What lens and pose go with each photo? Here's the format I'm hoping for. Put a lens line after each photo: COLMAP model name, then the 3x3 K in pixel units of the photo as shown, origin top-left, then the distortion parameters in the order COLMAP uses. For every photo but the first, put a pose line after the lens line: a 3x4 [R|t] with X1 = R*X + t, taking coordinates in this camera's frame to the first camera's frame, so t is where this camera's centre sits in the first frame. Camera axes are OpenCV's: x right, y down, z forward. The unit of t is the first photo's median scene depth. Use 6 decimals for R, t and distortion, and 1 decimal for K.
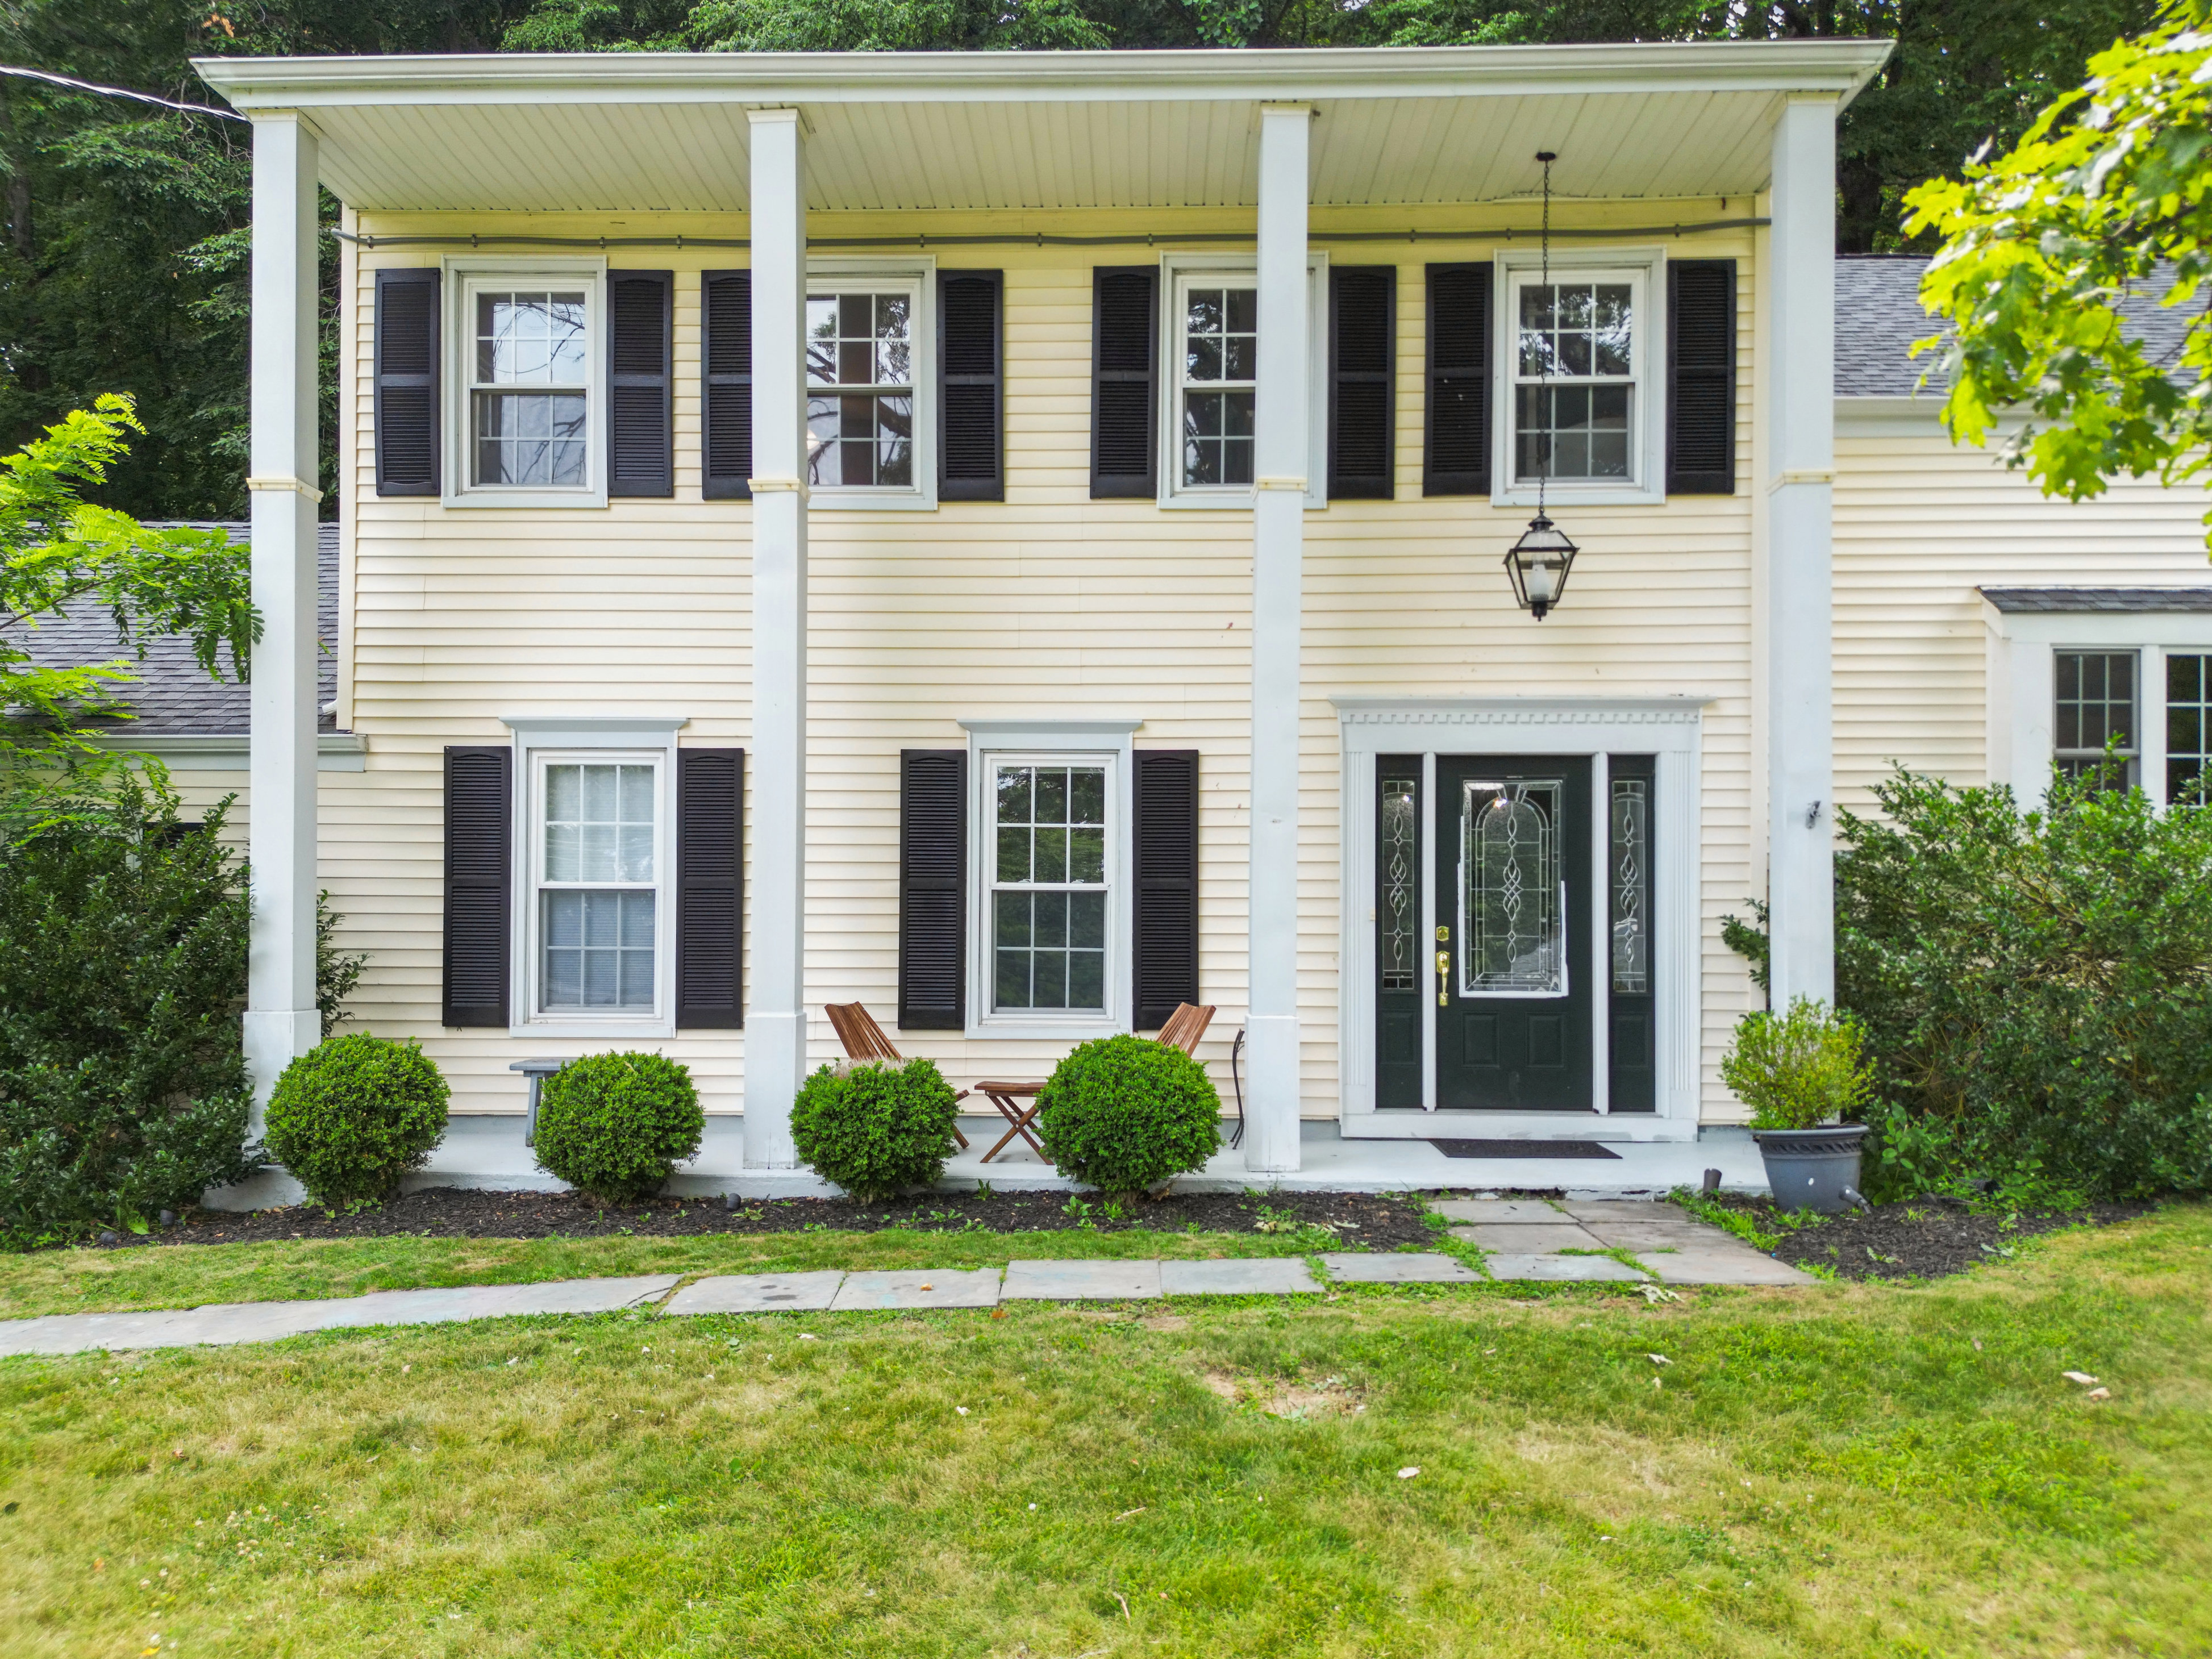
lens RADIAL K [[1609.5, 0, 1111.0], [0, 1609.5, 913.4], [0, 0, 1]] dist [0.064069, -0.077120]
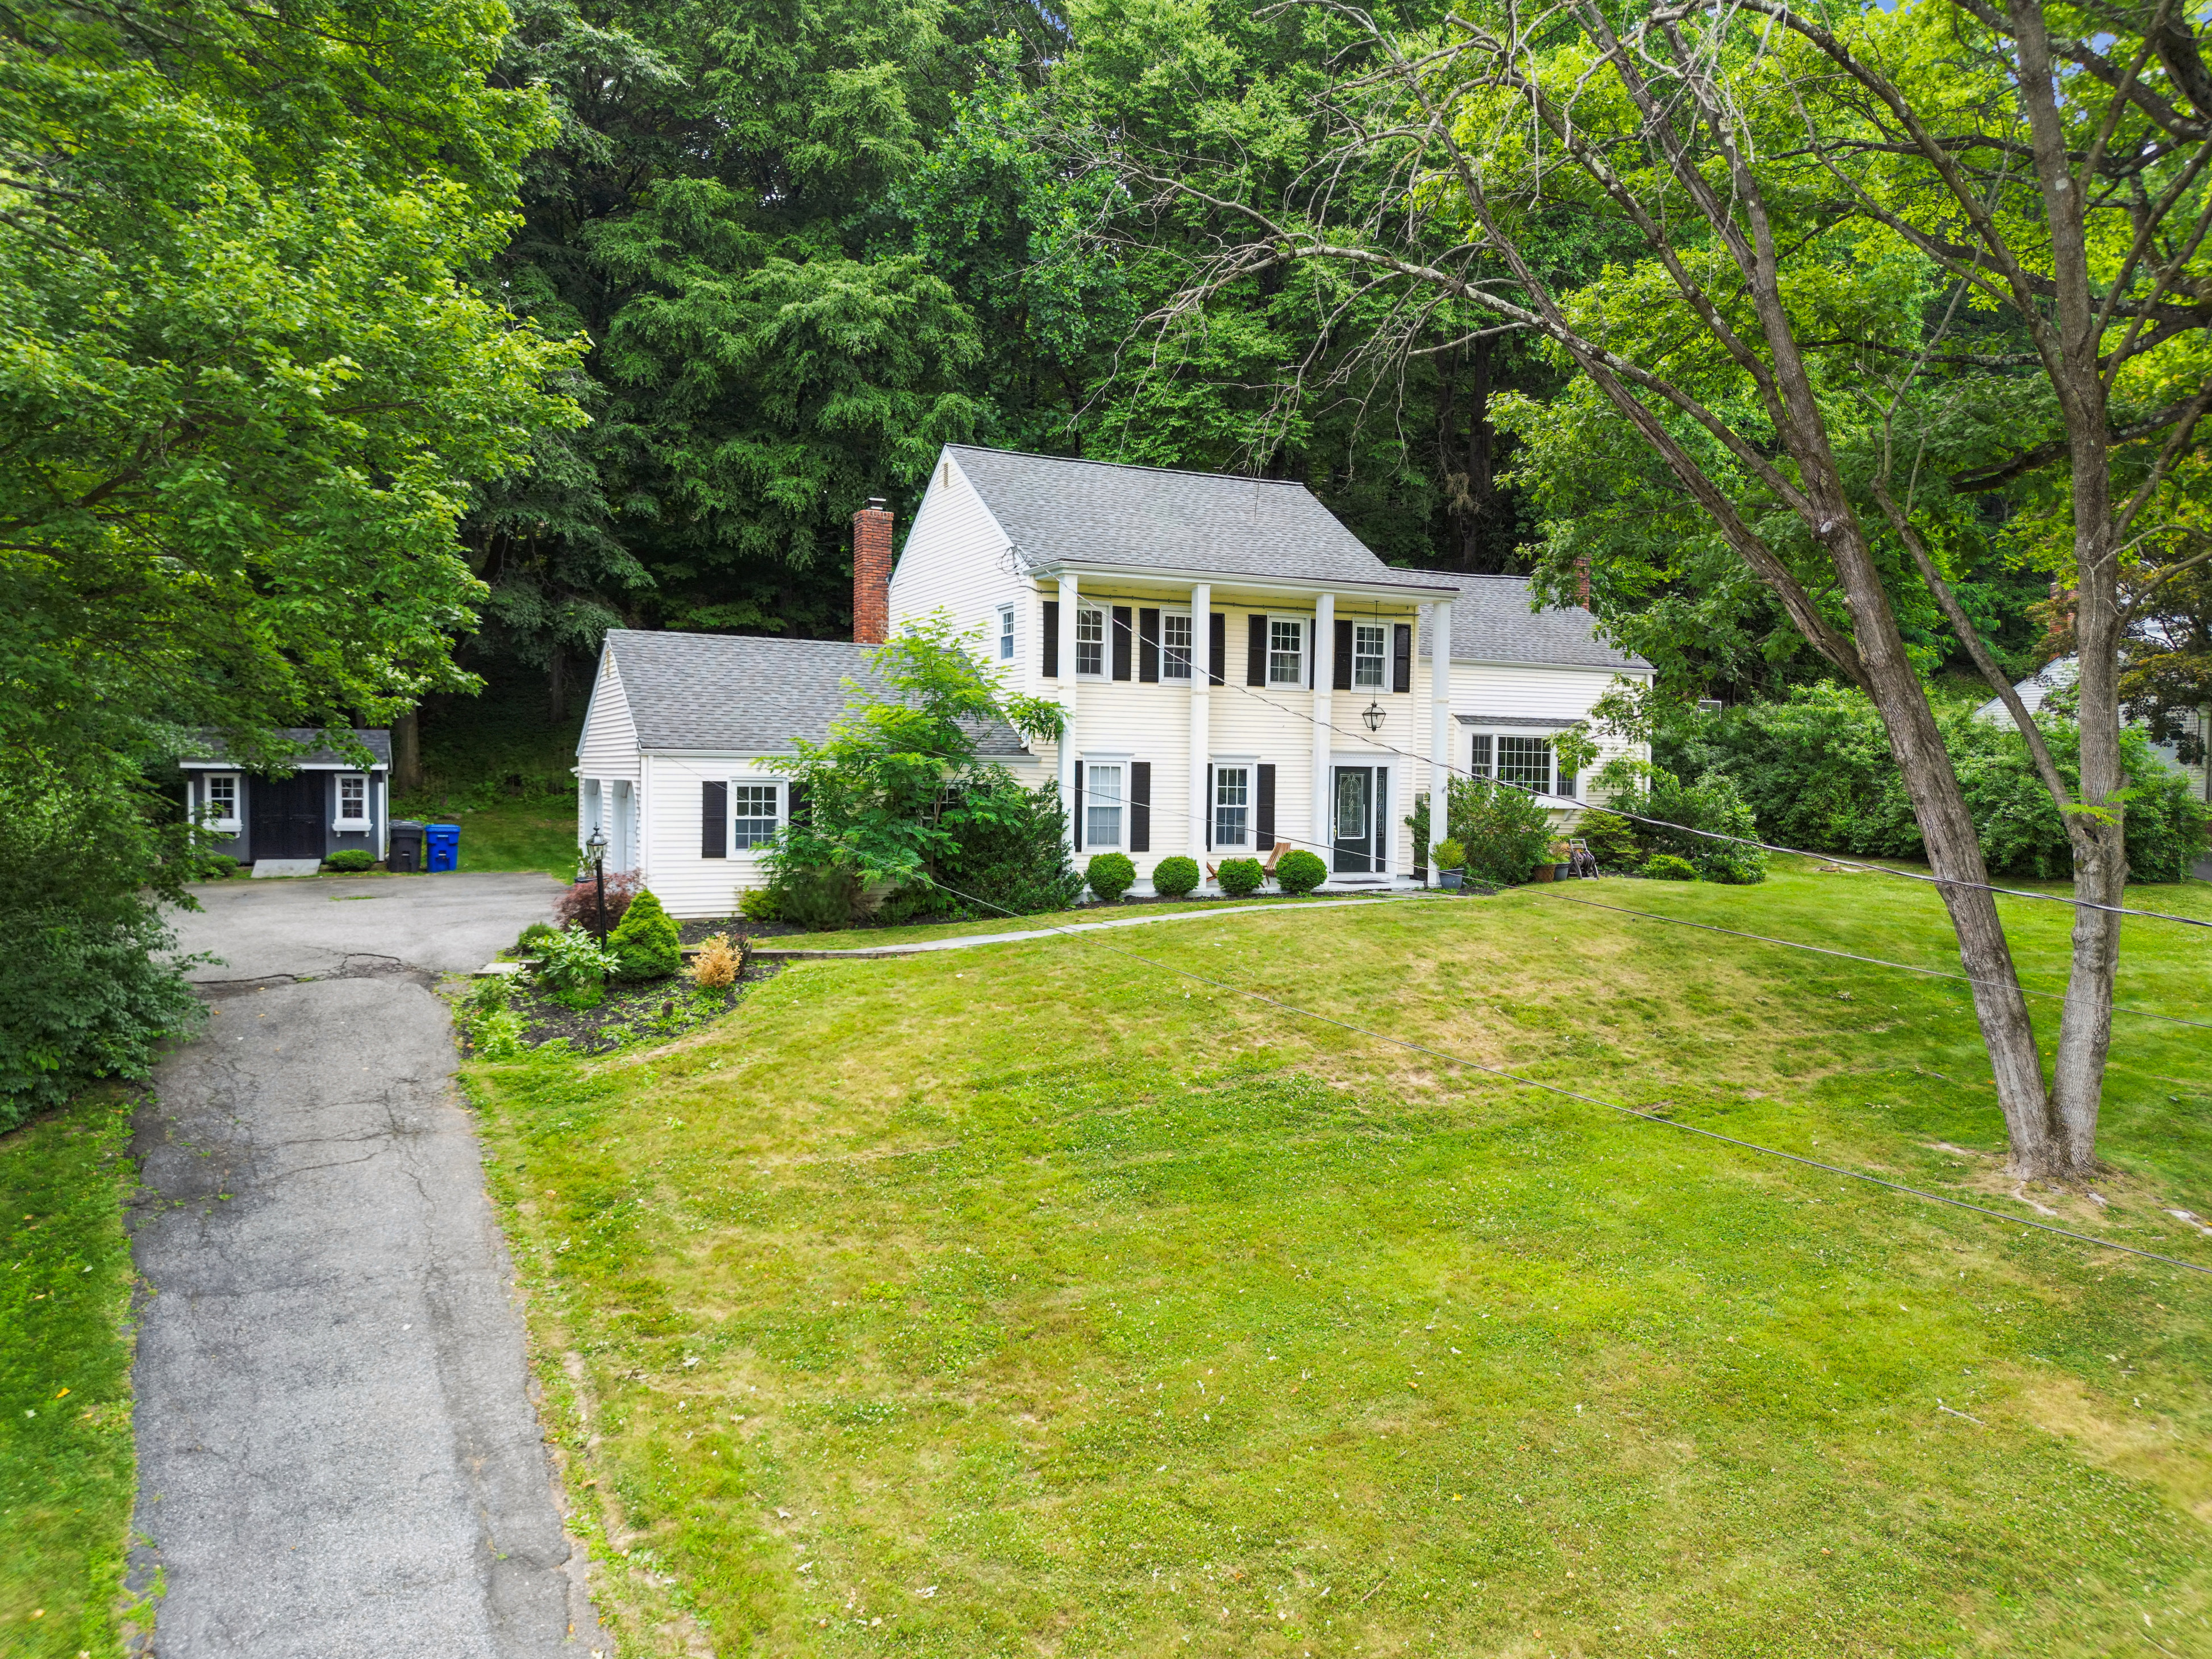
lens RADIAL K [[1576.5, 0, 1106.0], [0, 1576.5, 829.5], [0, 0, 1]] dist [0.063970, -0.081047]
pose [[0.888299, -0.007779, 0.459201, -1.716160], [-0.010481, 0.999253, 0.037202, -0.084408], [-0.459147, -0.037859, 0.887553, -1.680521]]
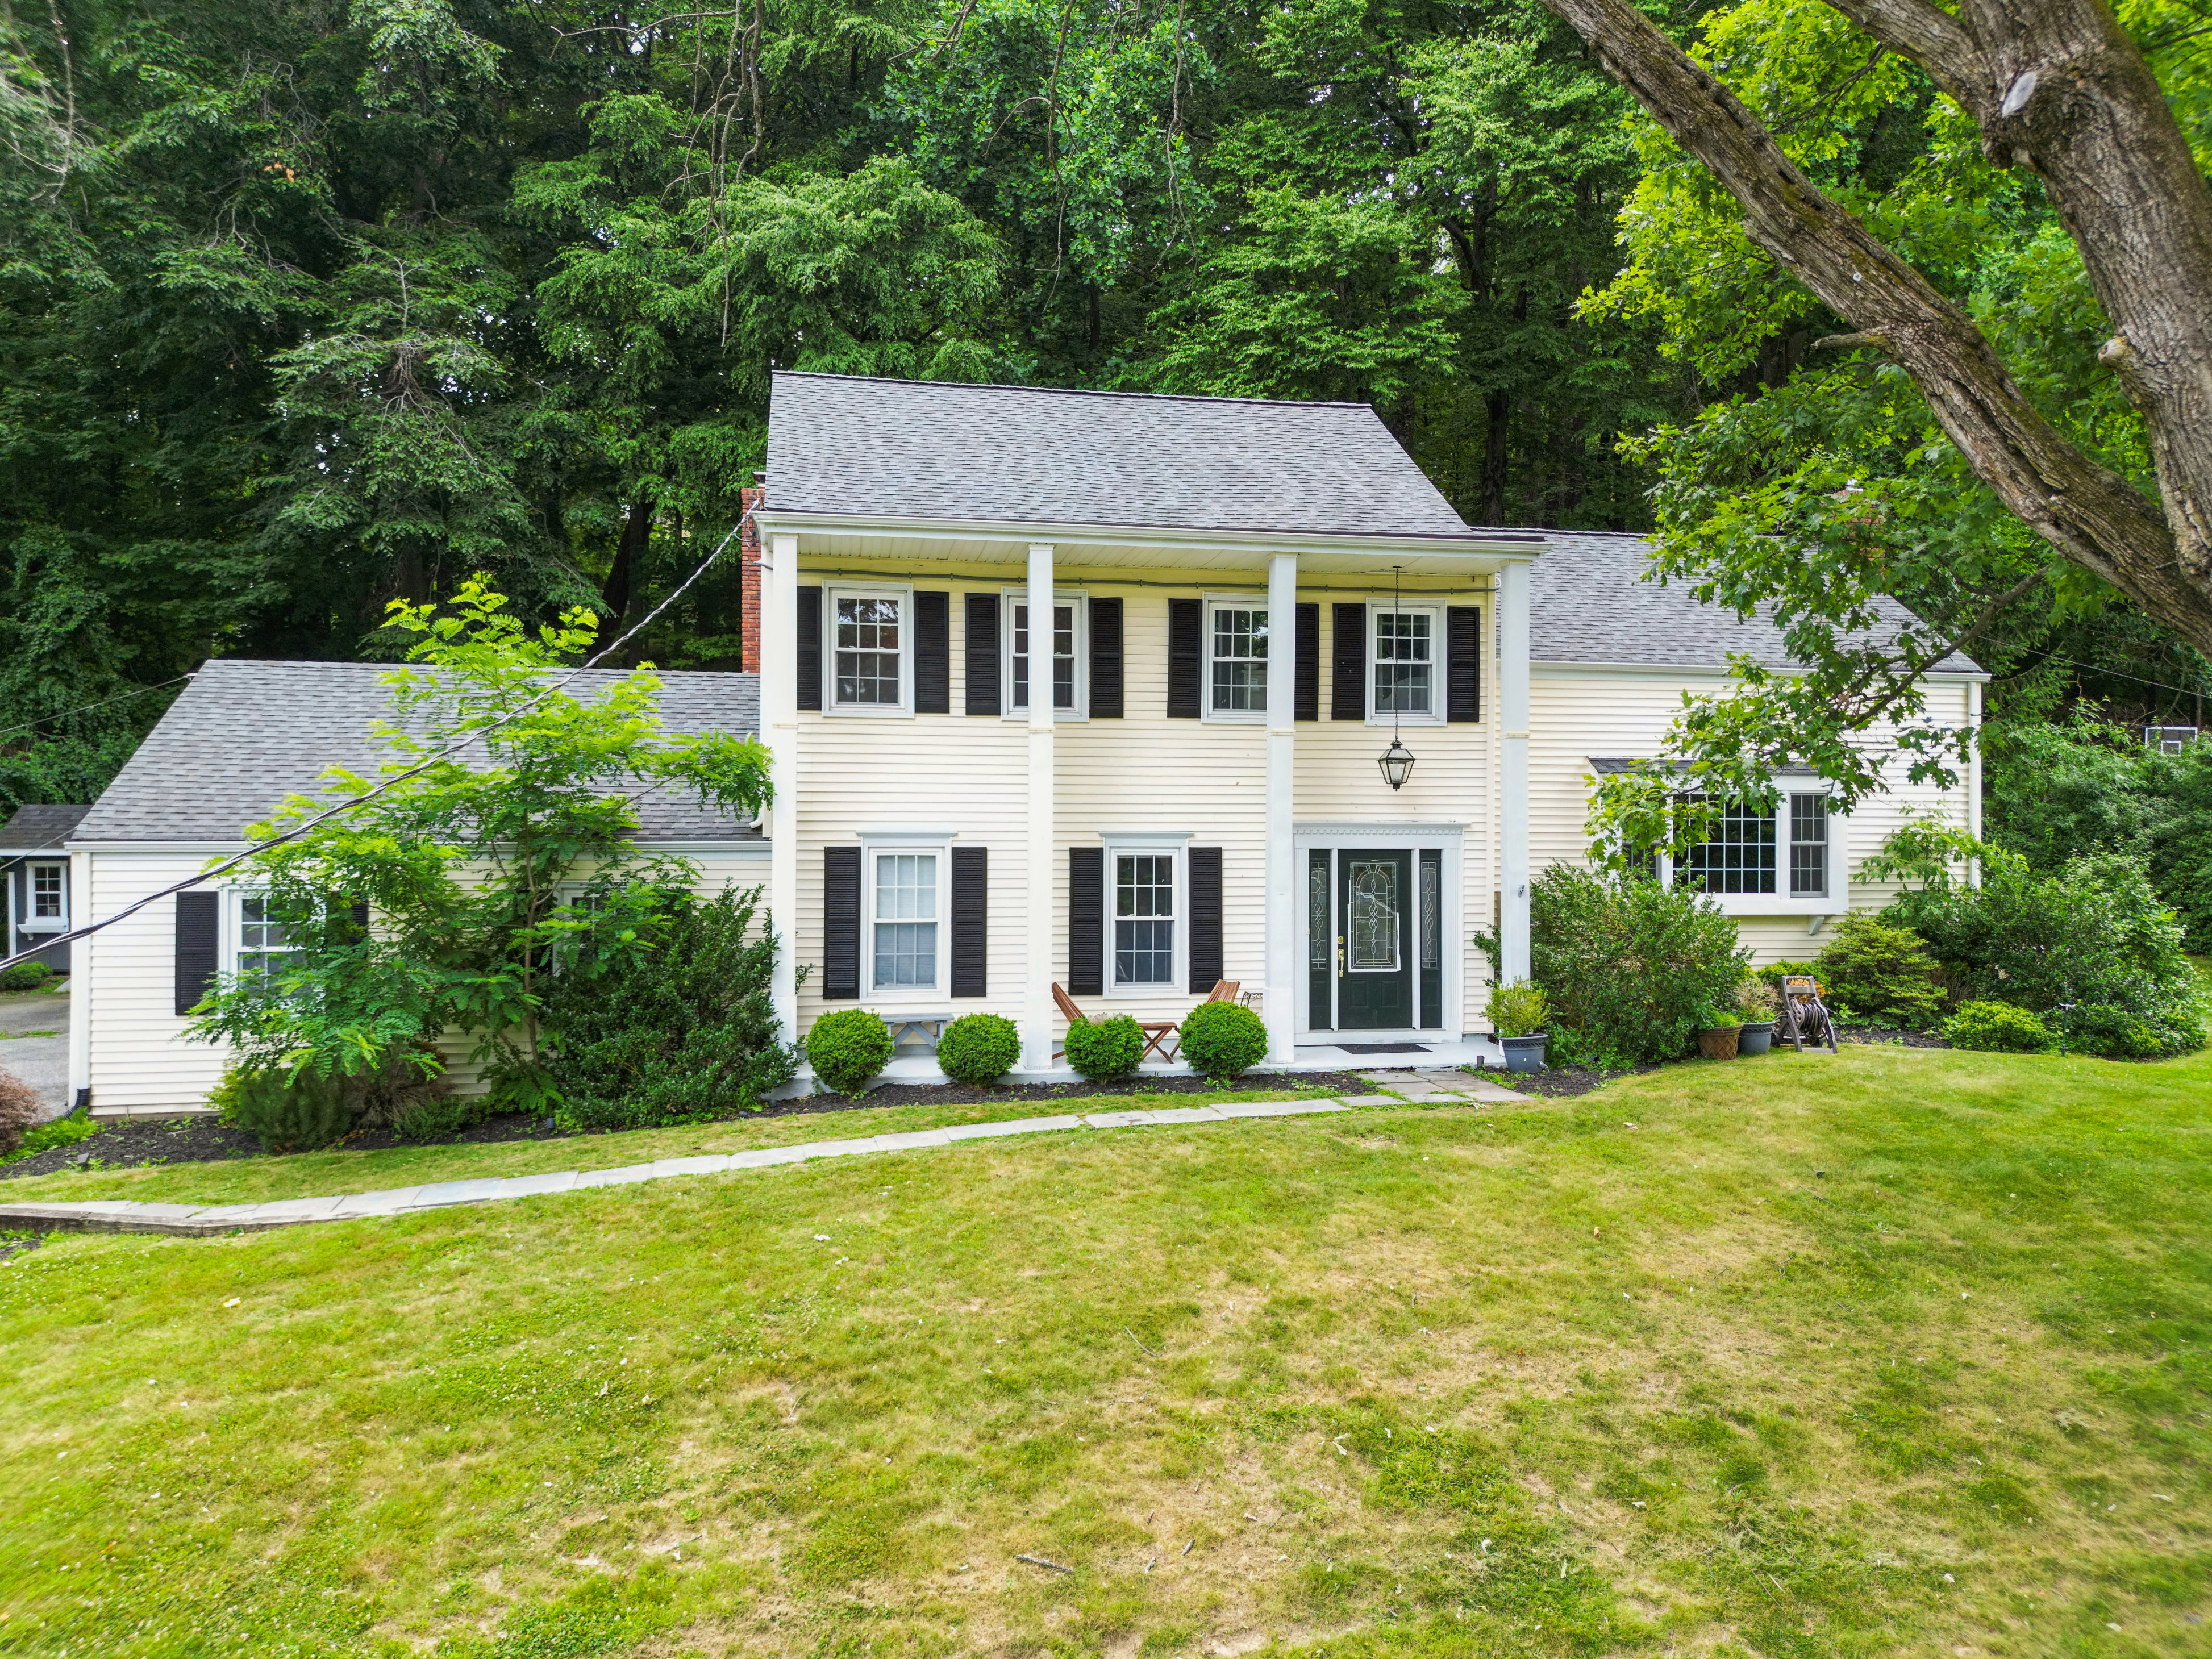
lens RADIAL K [[1576.5, 0, 1106.0], [0, 1576.5, 829.5], [0, 0, 1]] dist [0.063970, -0.081047]
pose [[0.978825, -0.001697, 0.204693, -0.470893], [0.000343, 0.999978, 0.006652, -0.135871], [-0.204700, -0.006441, 0.978804, -0.828706]]
